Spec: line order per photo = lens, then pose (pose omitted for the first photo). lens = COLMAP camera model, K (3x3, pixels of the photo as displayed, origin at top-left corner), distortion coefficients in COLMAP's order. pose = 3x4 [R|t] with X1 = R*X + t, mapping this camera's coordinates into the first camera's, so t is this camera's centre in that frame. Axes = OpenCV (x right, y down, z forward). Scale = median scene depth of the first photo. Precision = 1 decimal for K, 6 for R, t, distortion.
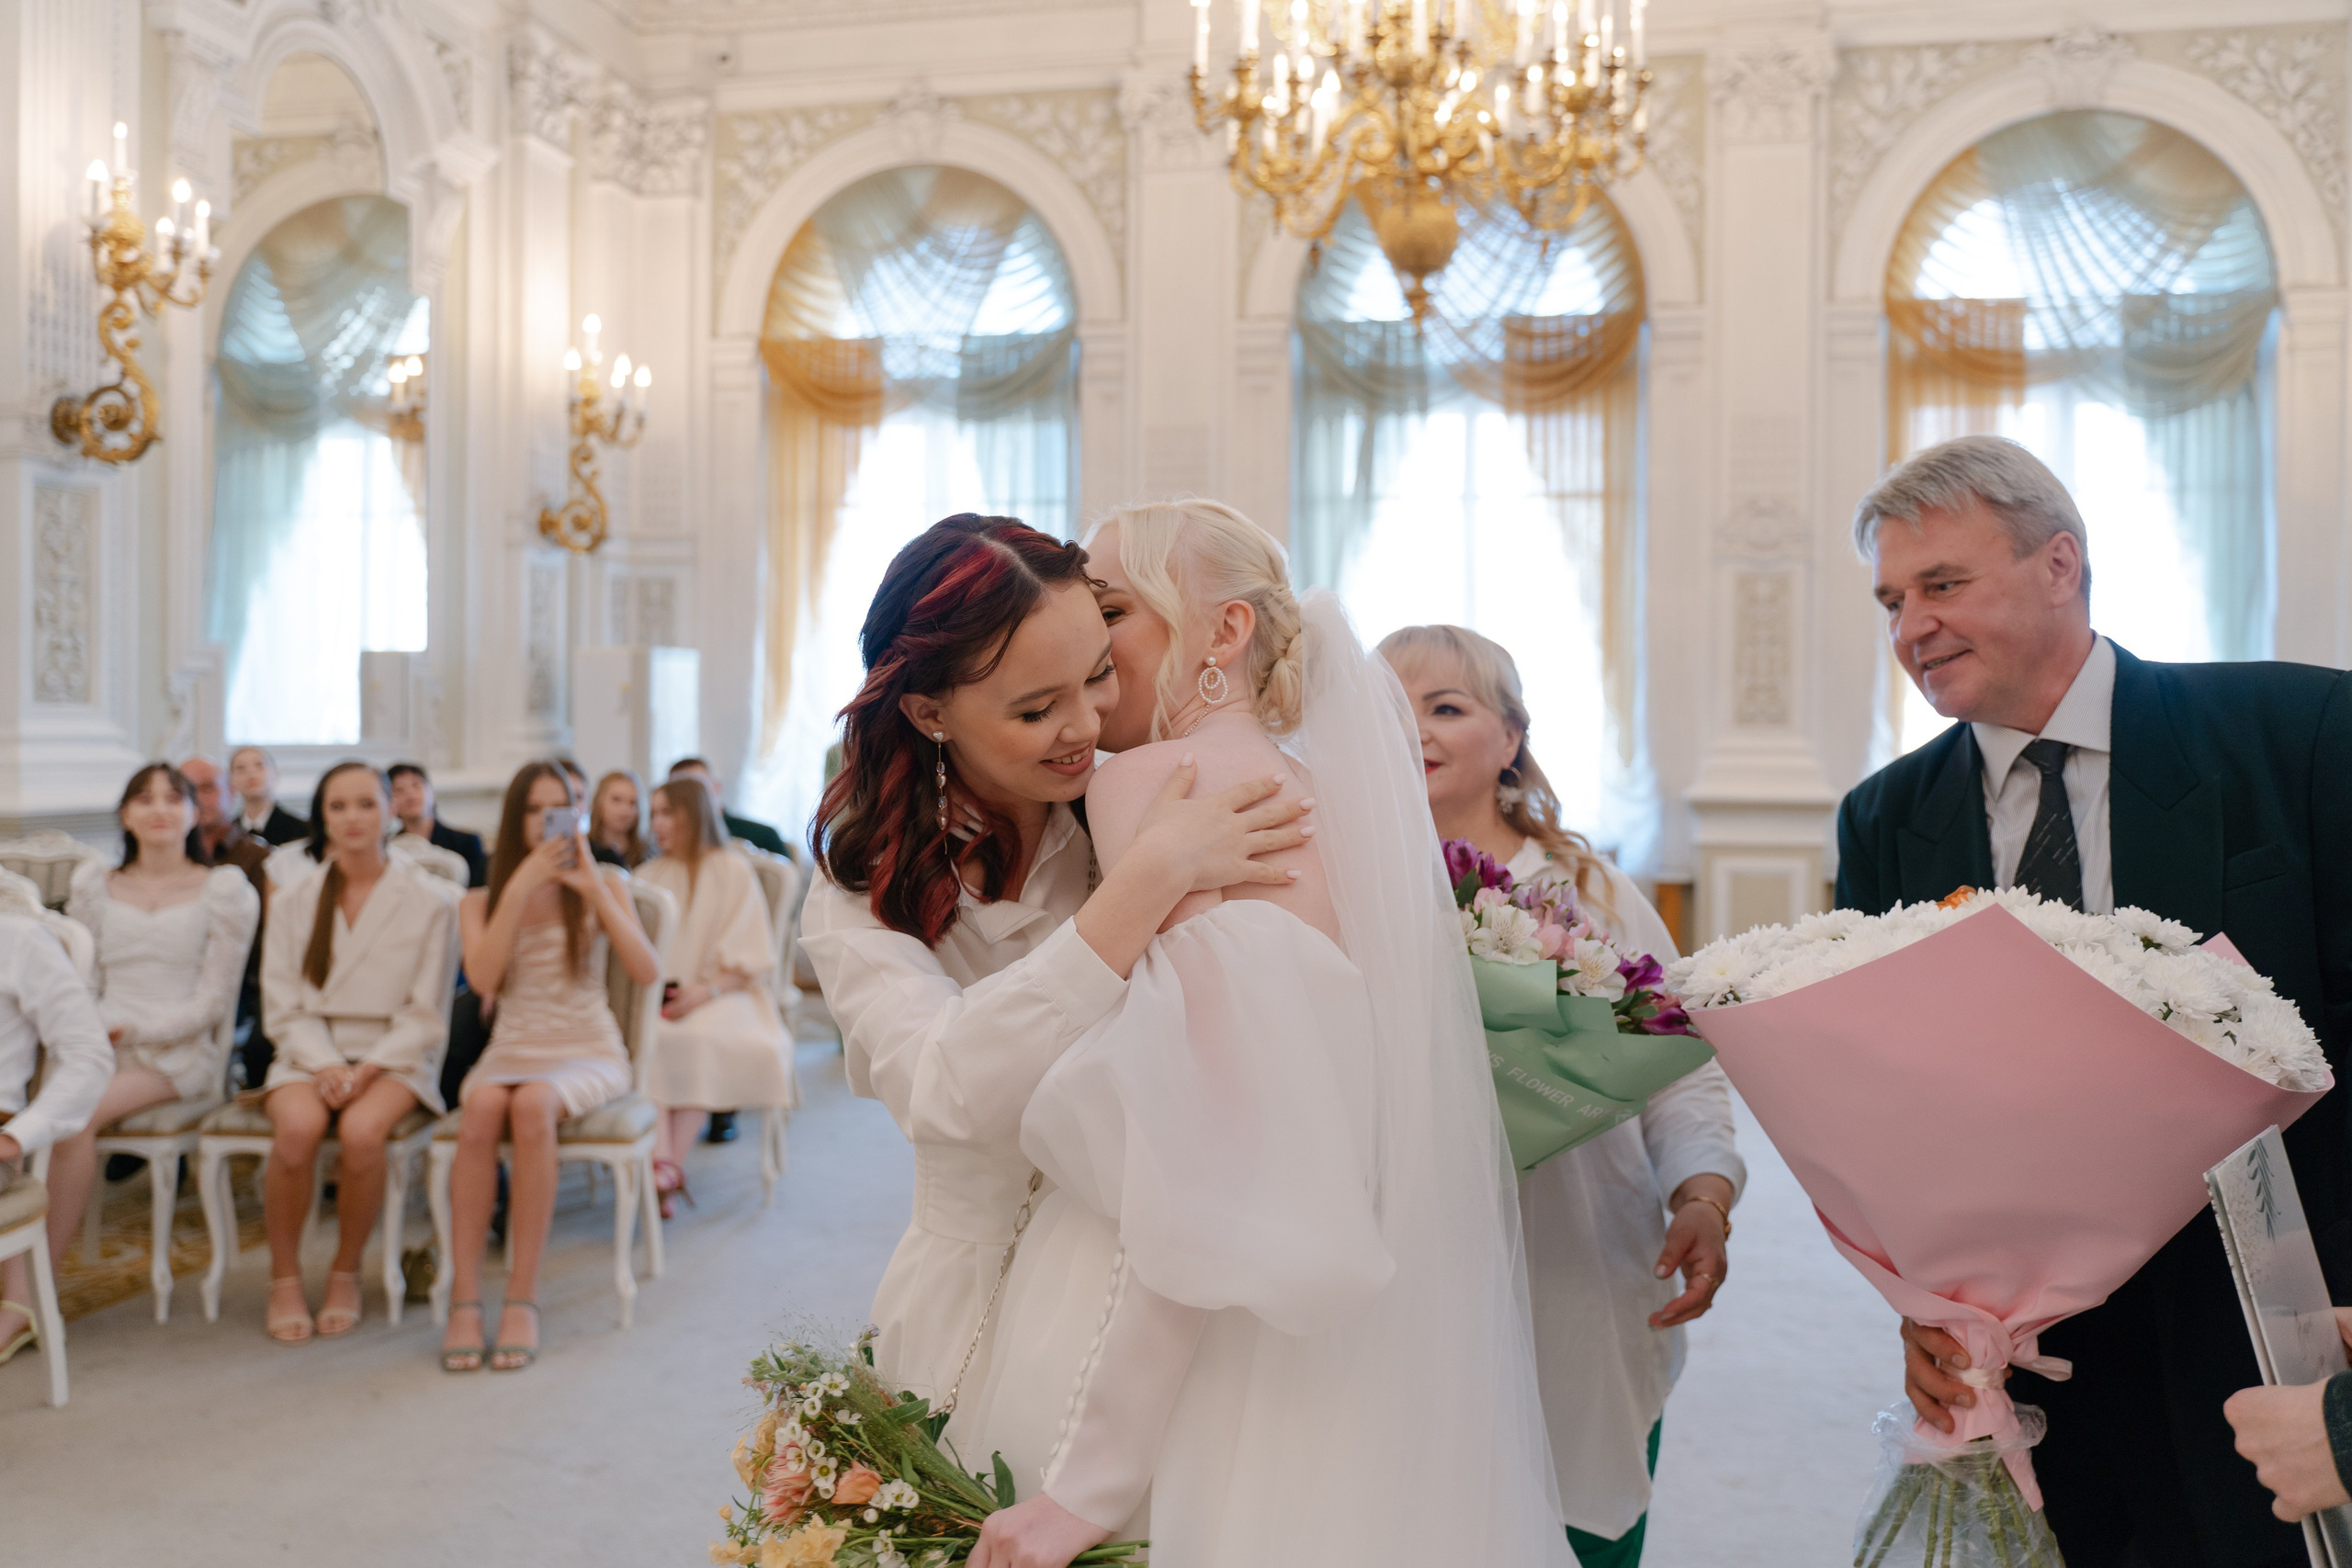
lens RADIAL K [[1893.7, 0, 1176.3], [0, 1893.7, 780.9], [0, 0, 1]] dist [-0.060894, 0.046254]
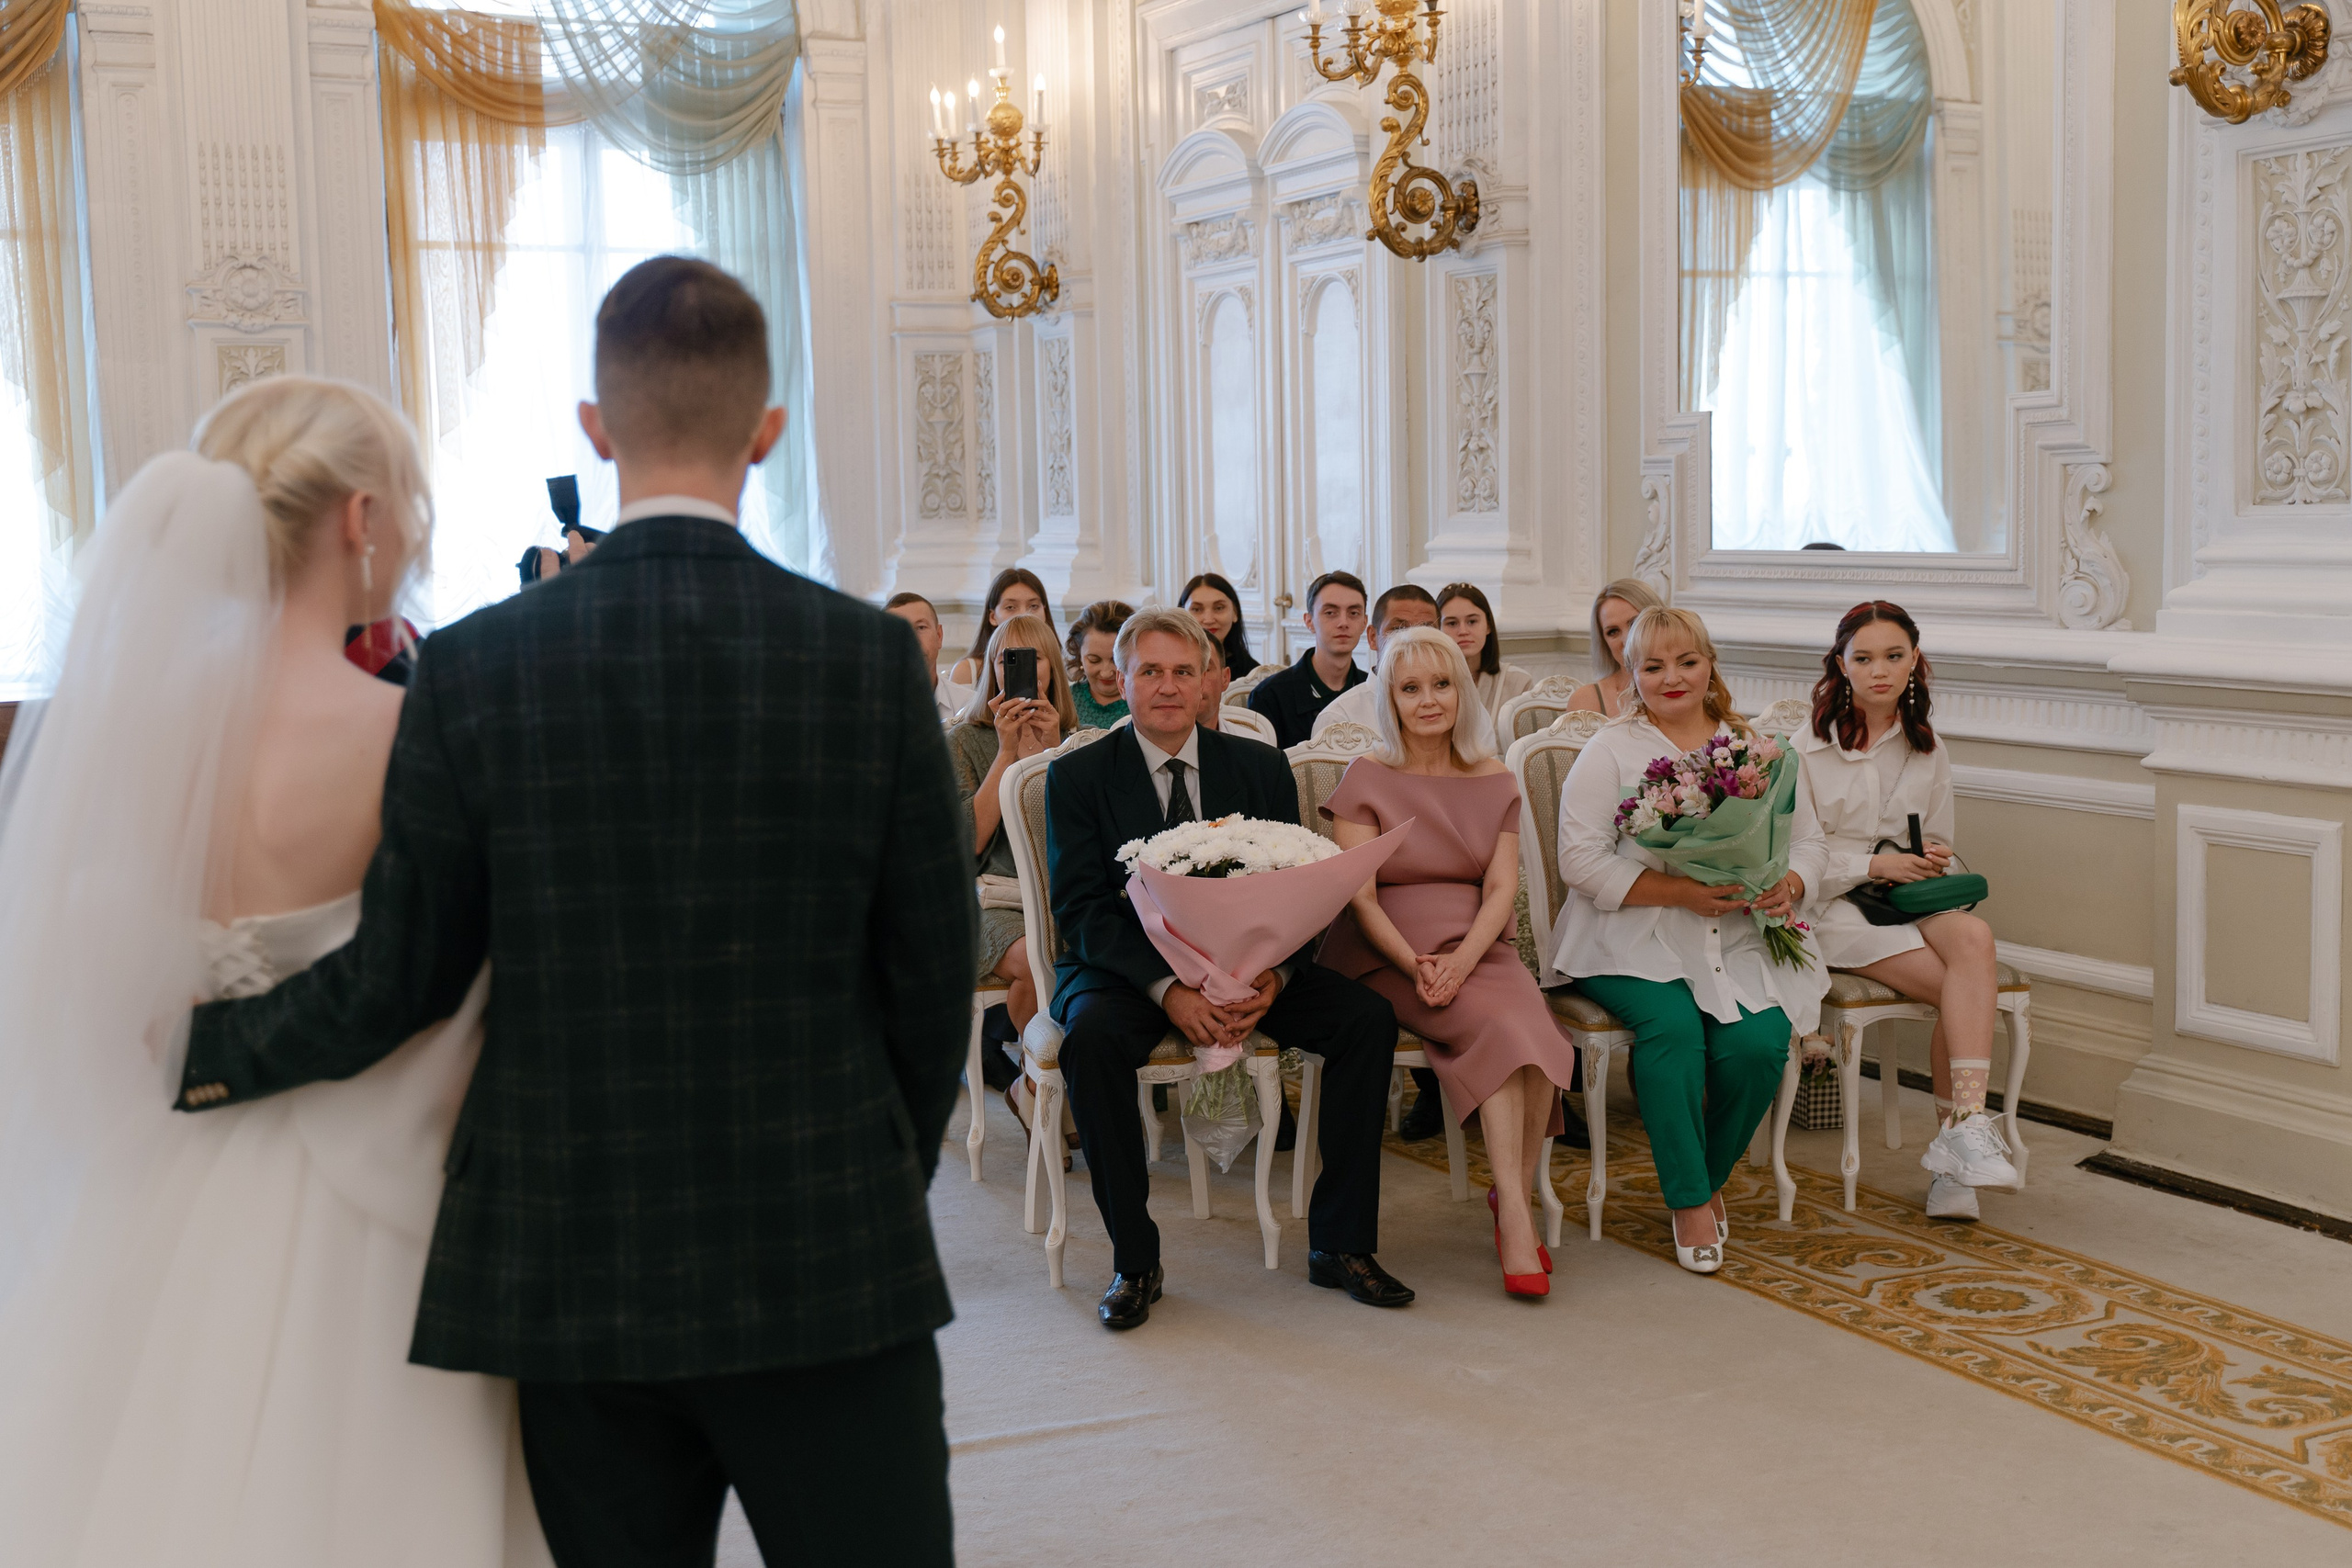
lens RADIAL K [[2728.1, 0, 1176.0], [0, 2728.1, 784.0], [0, 0, 1]] dist [-0.005186, 0.009459]
pose [[0.785363, -0.087052, 0.612884, -0.108986], [0.042103, 0.995282, 0.087416, -0.006937], [-0.617602, -0.042849, 0.785323, -0.171815]]
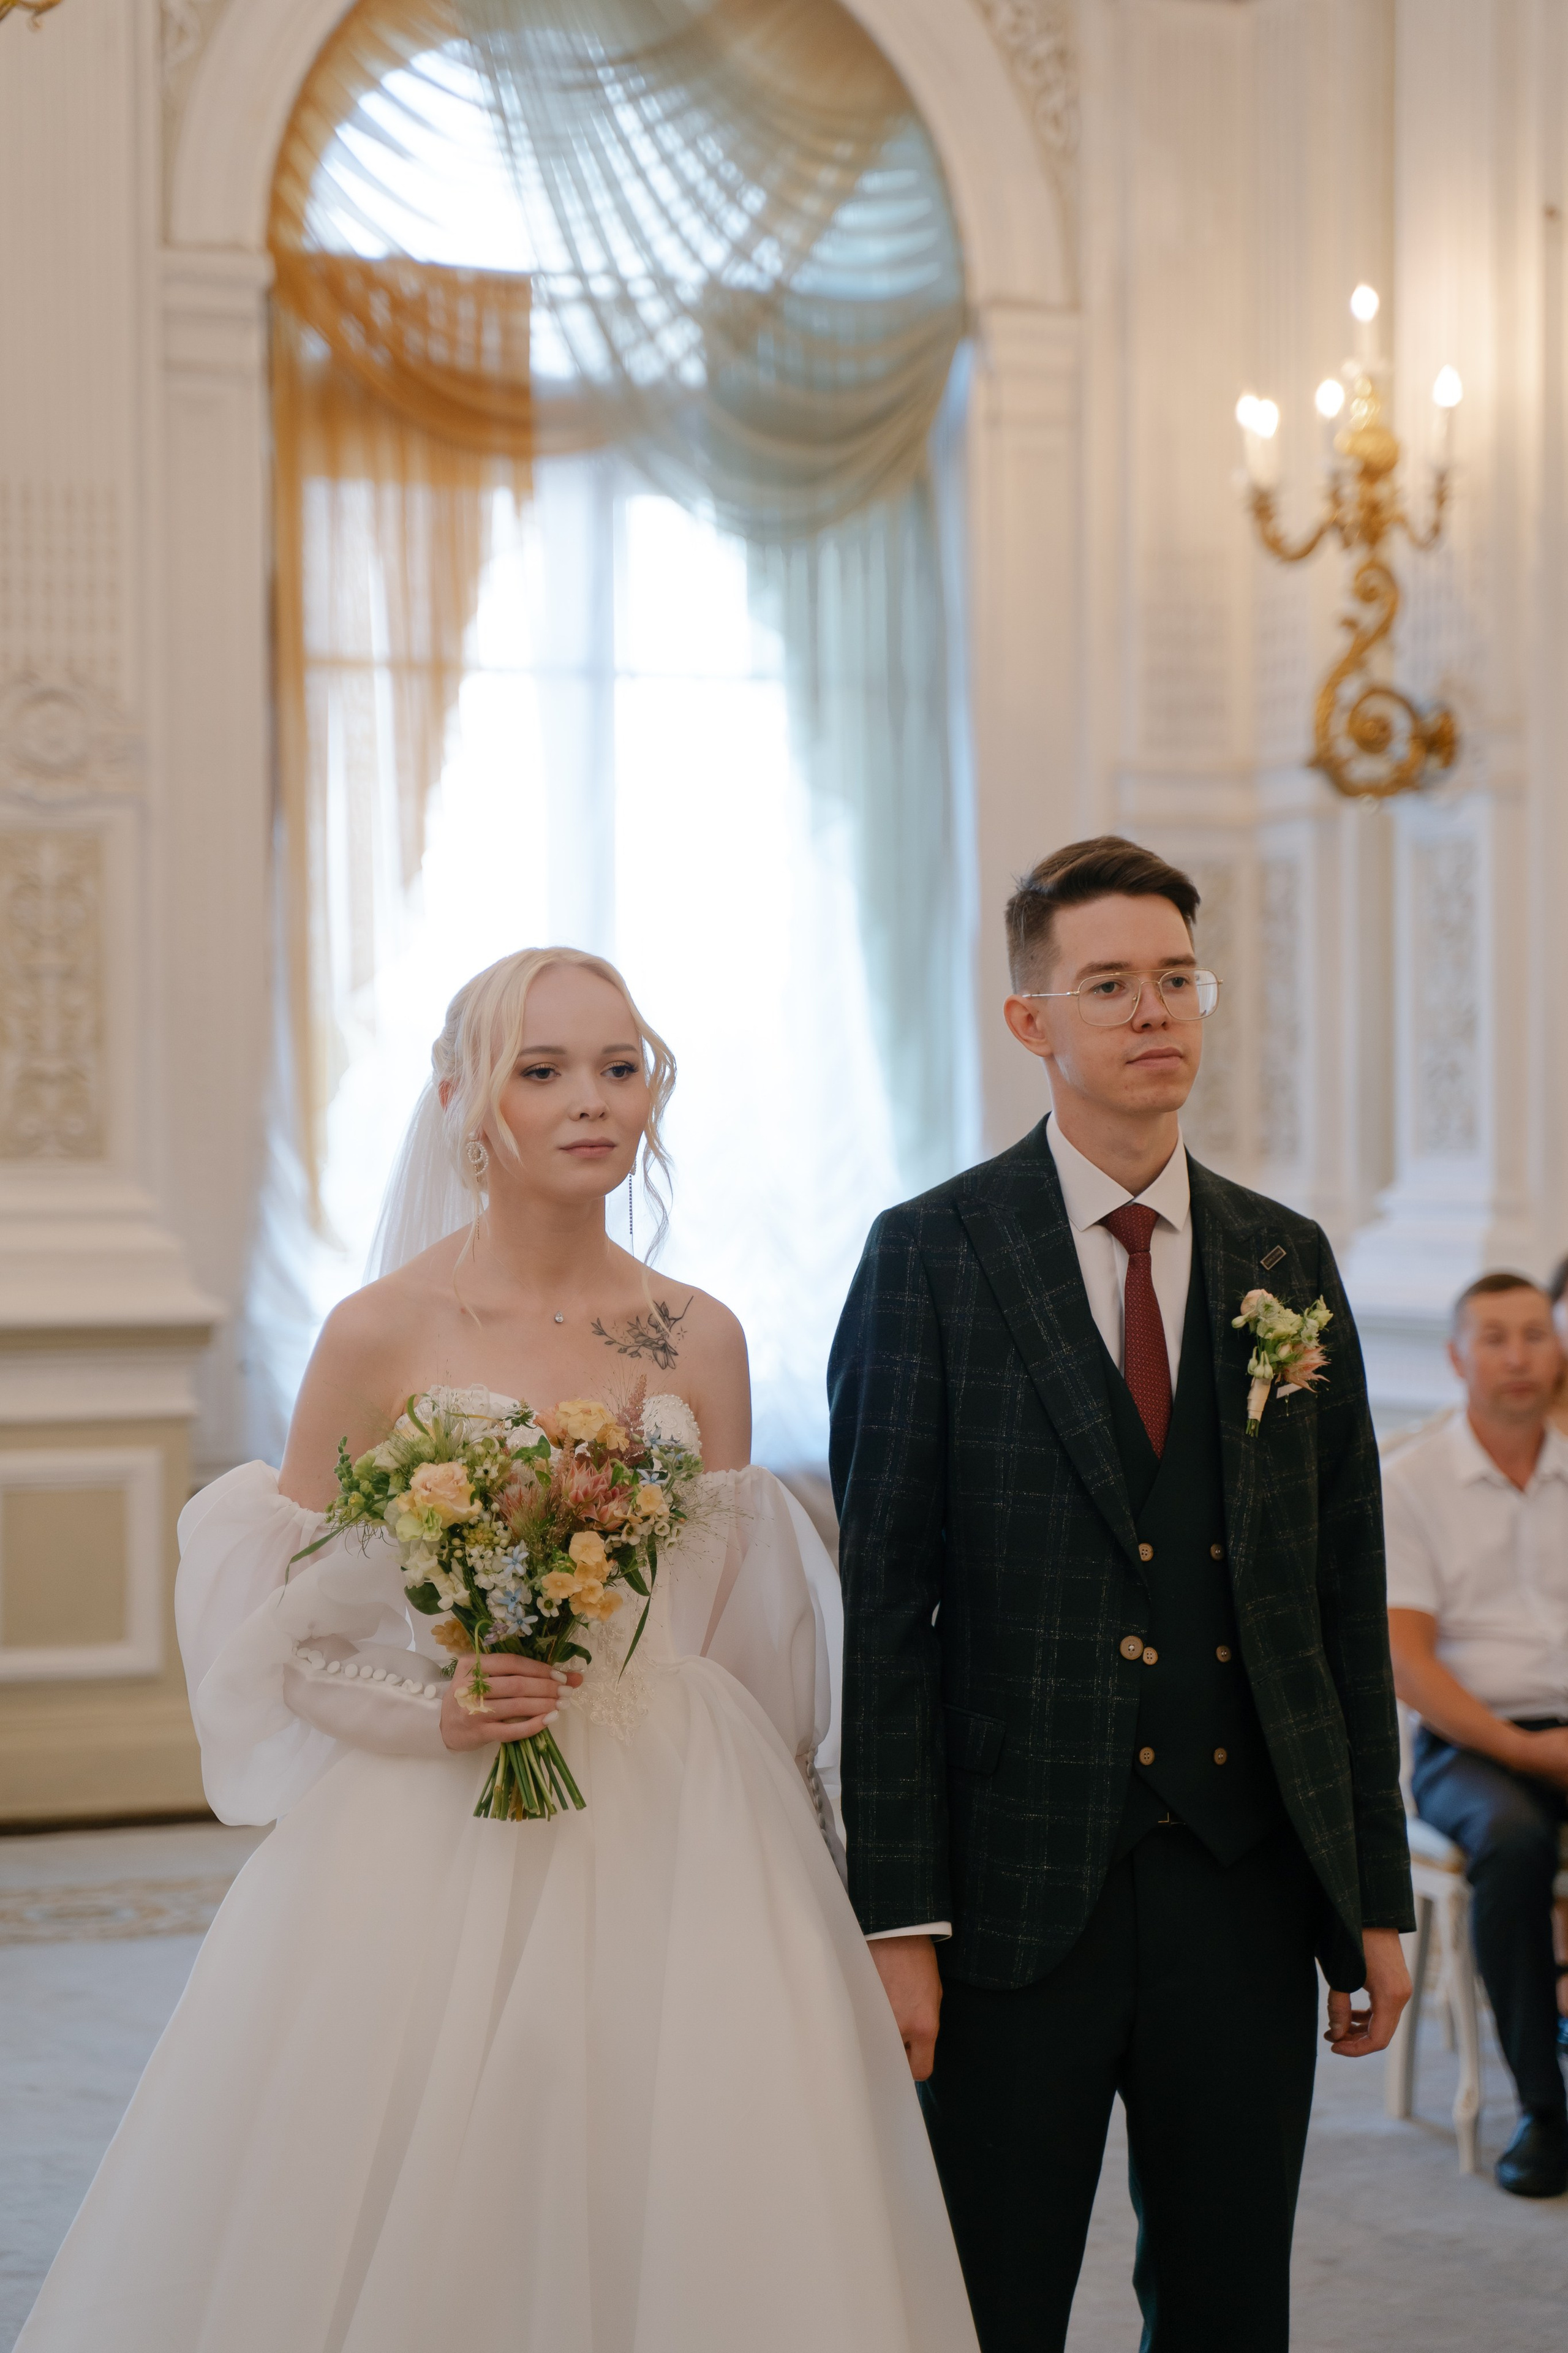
lens RADIAL K [[5036.0, 0, 783.1], [0, 5036.0, 1173.6], [0, 0, 1]] dist [0.120413, 0.289120]
pose [[0.815497, -0.014313, 0.578584, -0.250578], [0.026103, 0.999586, -0.012064, -0.006517], [-0.578172, 0.024941, 0.815533, -0.102808]]
